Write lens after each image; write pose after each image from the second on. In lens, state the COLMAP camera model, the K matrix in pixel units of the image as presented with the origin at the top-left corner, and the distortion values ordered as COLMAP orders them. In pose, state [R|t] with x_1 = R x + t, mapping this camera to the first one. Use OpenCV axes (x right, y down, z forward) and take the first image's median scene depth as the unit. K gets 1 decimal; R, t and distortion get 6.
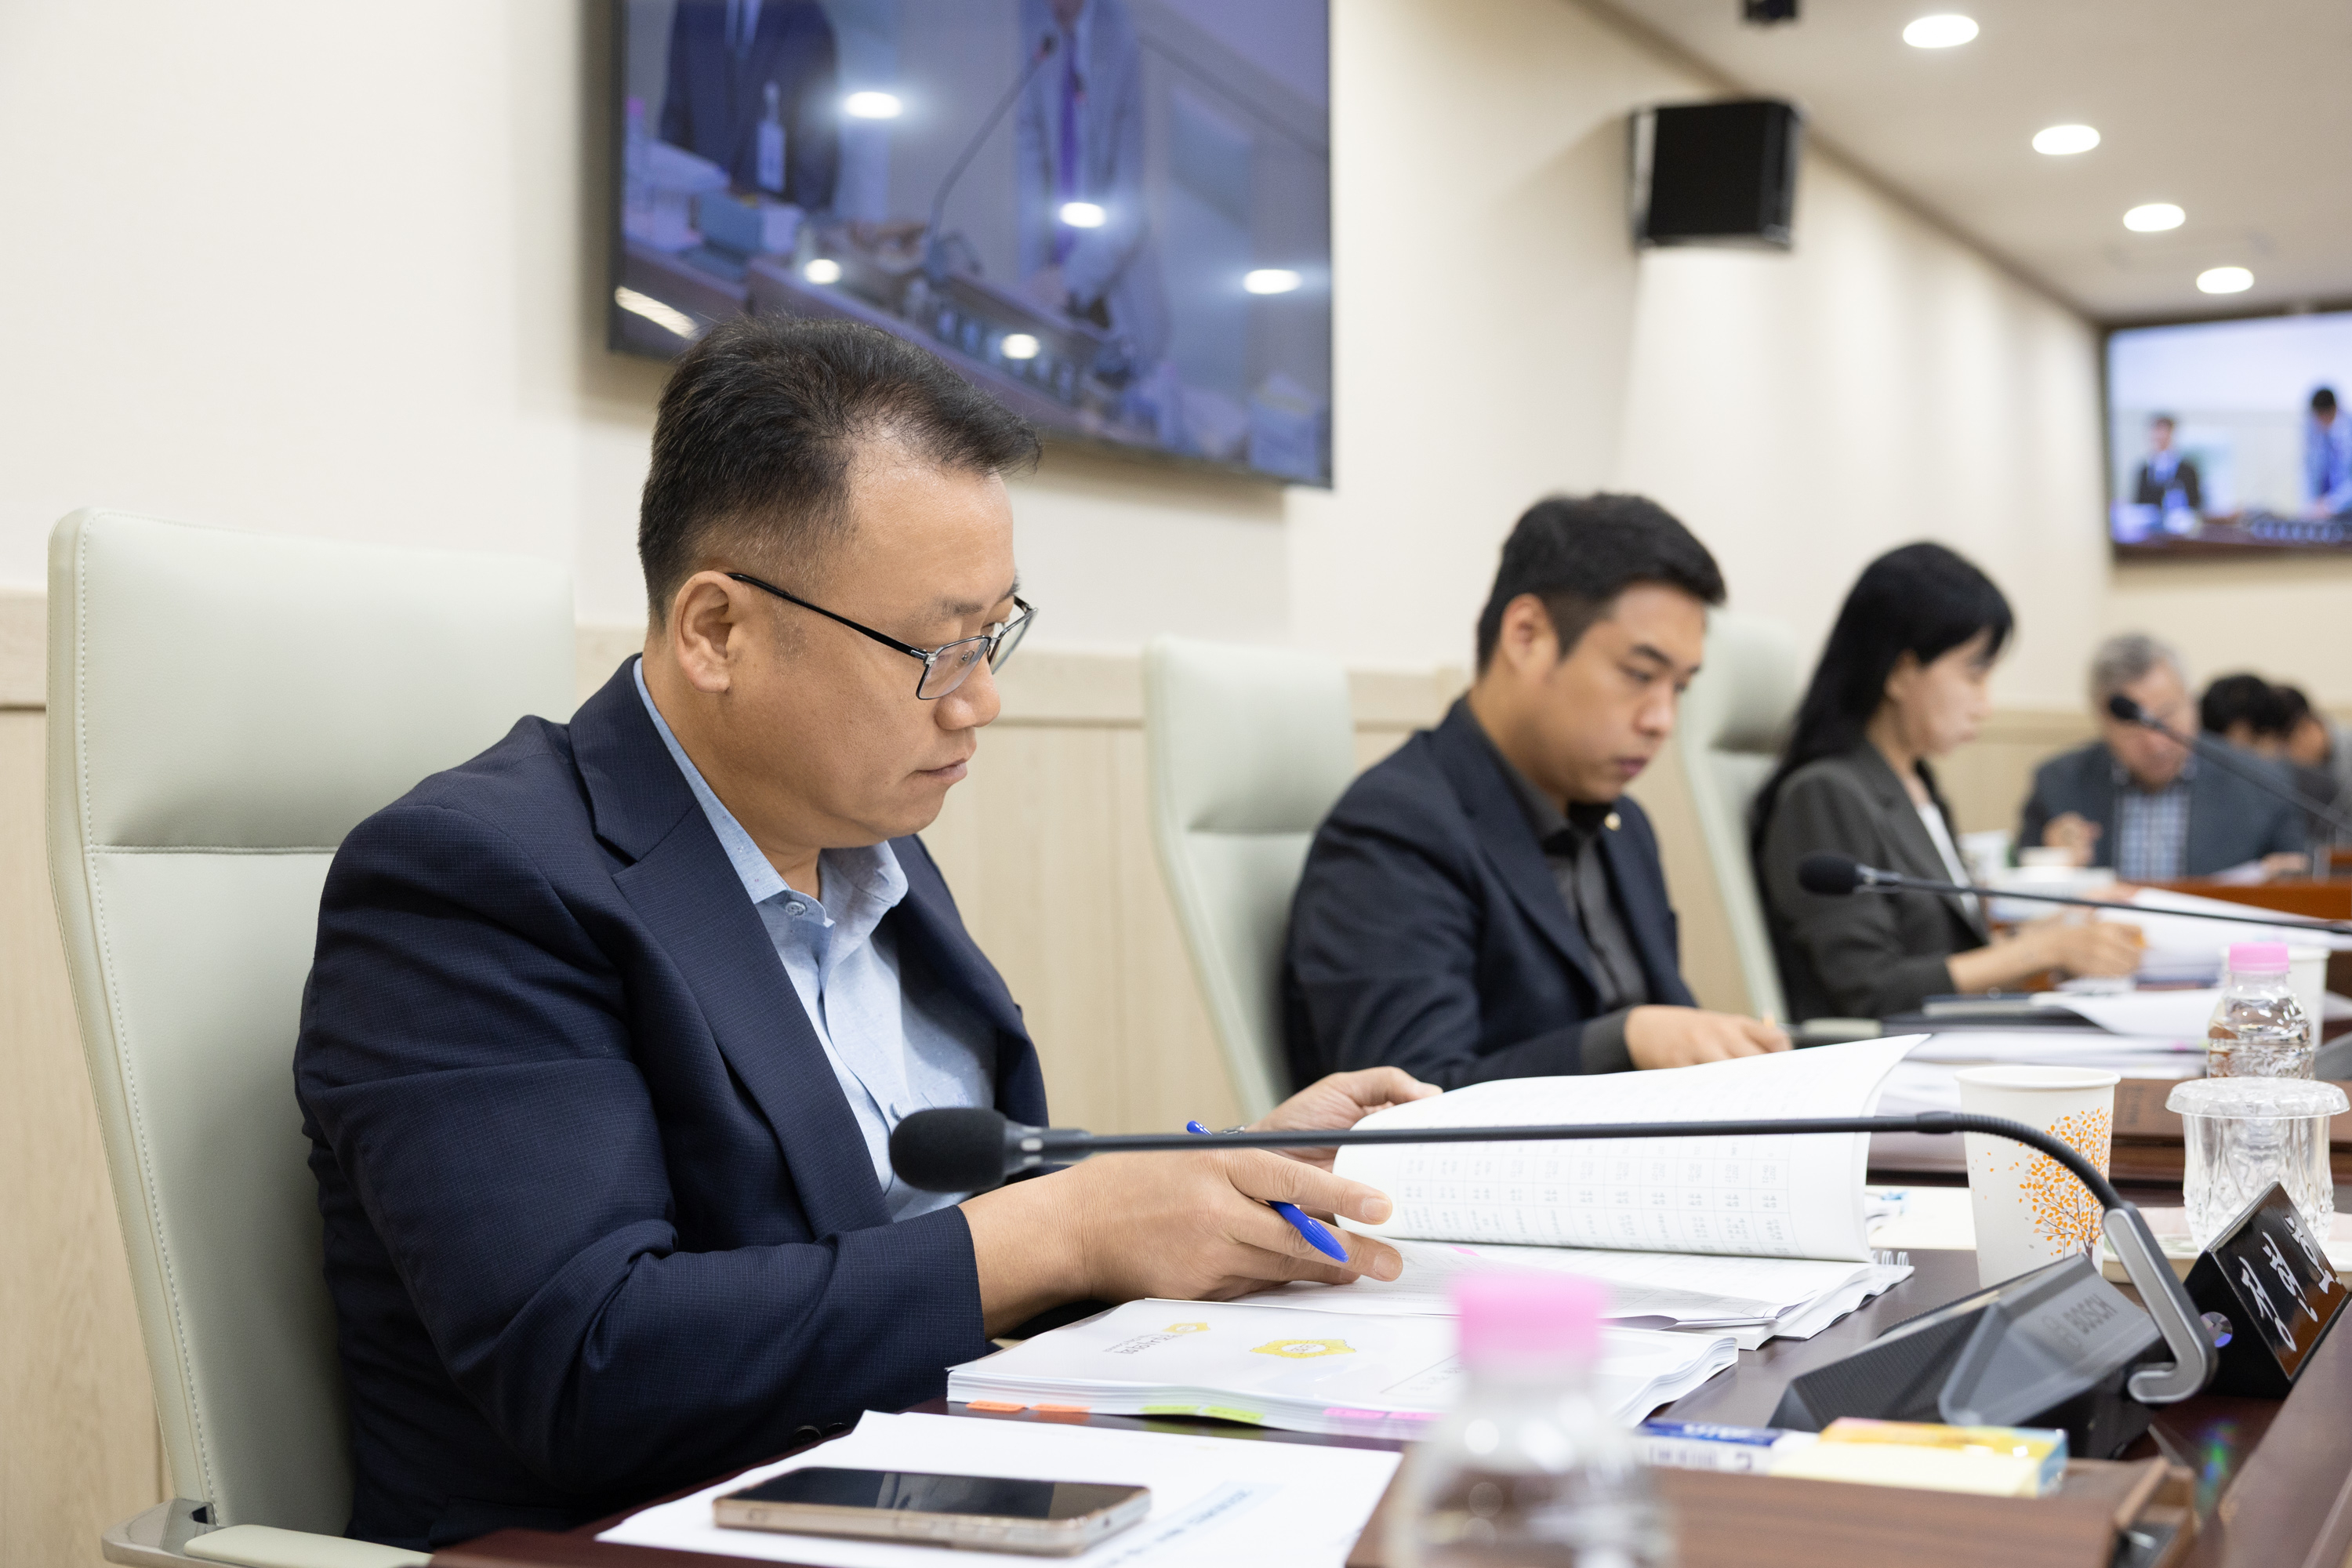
lens RADIAL K [[3048.5, 0, 1187.4], [0, 3048.5, 797.7], [0, 0, 1]] dist [-0.017821, 0.000000]
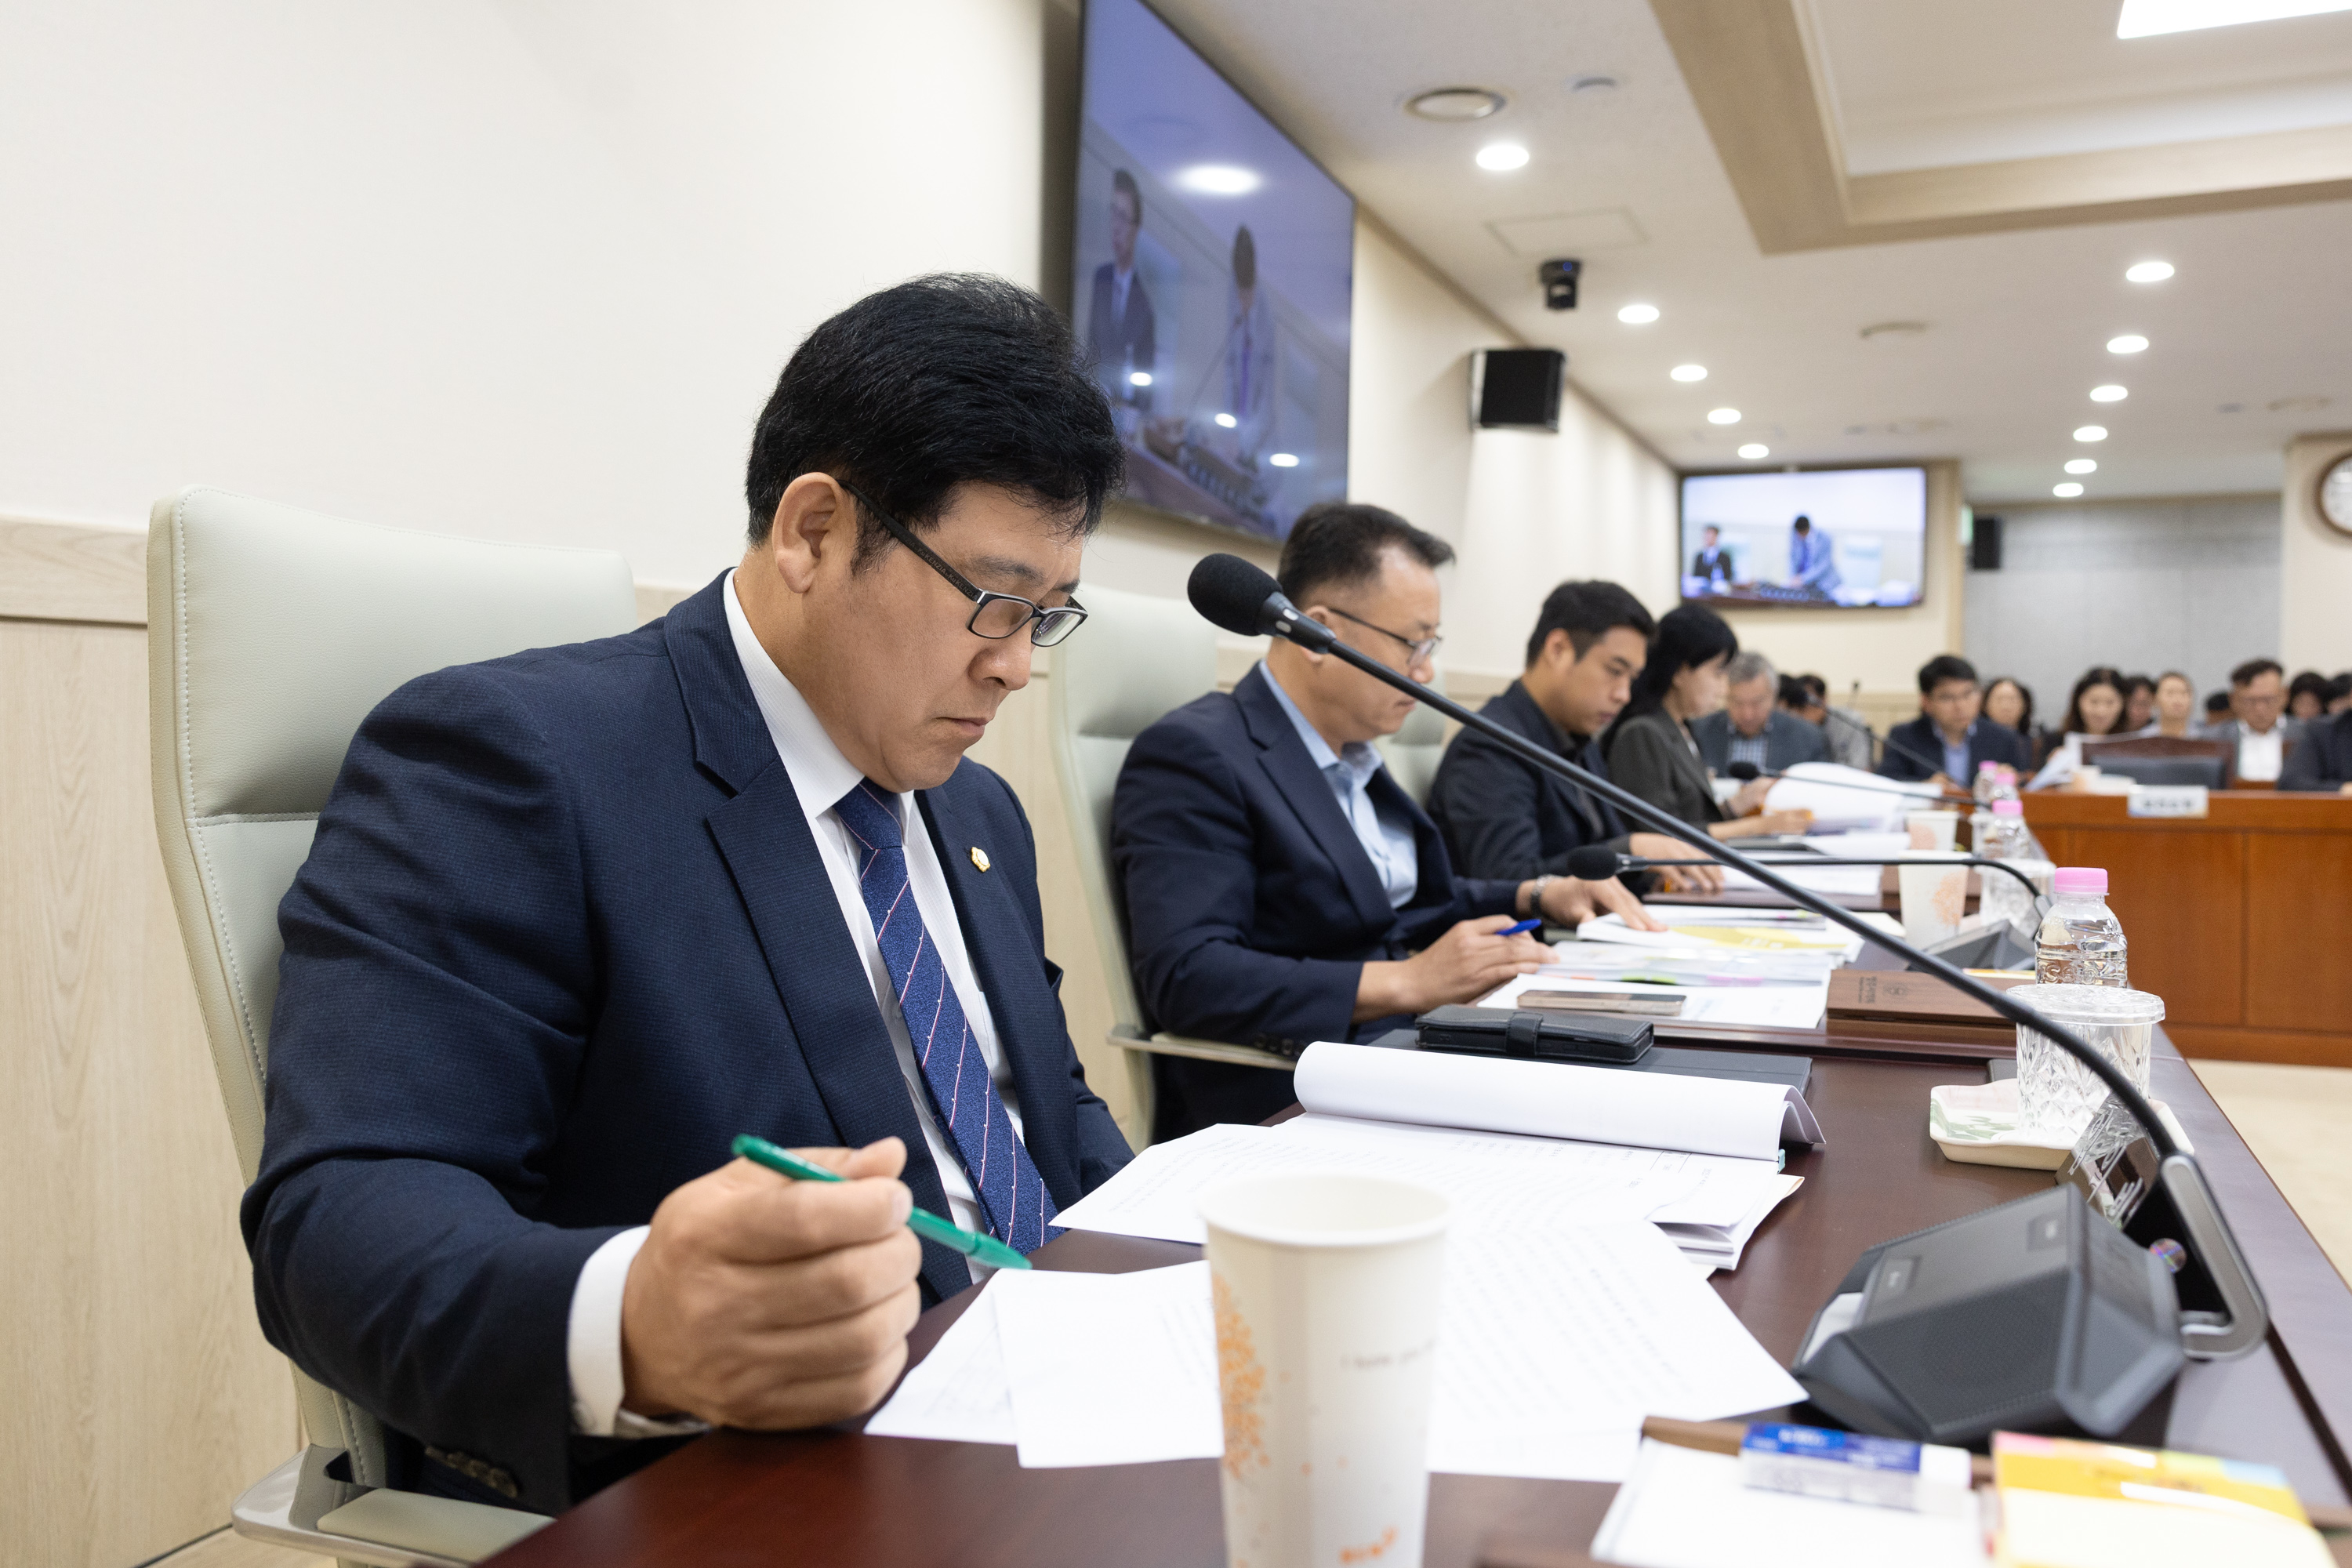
lens RADIAL K [[1931.5, 0, 1175.0], [0, 1931.5, 769.2], [0, 0, 1]] dist [-0.037931, 0.012248]
pose [[0.995620, 0.023809, 0.090406, -0.195754], [-0.025501, 0.999520, 0.017604, 0.007116], [-0.089944, -0.019832, 0.995749, -0.185811]]
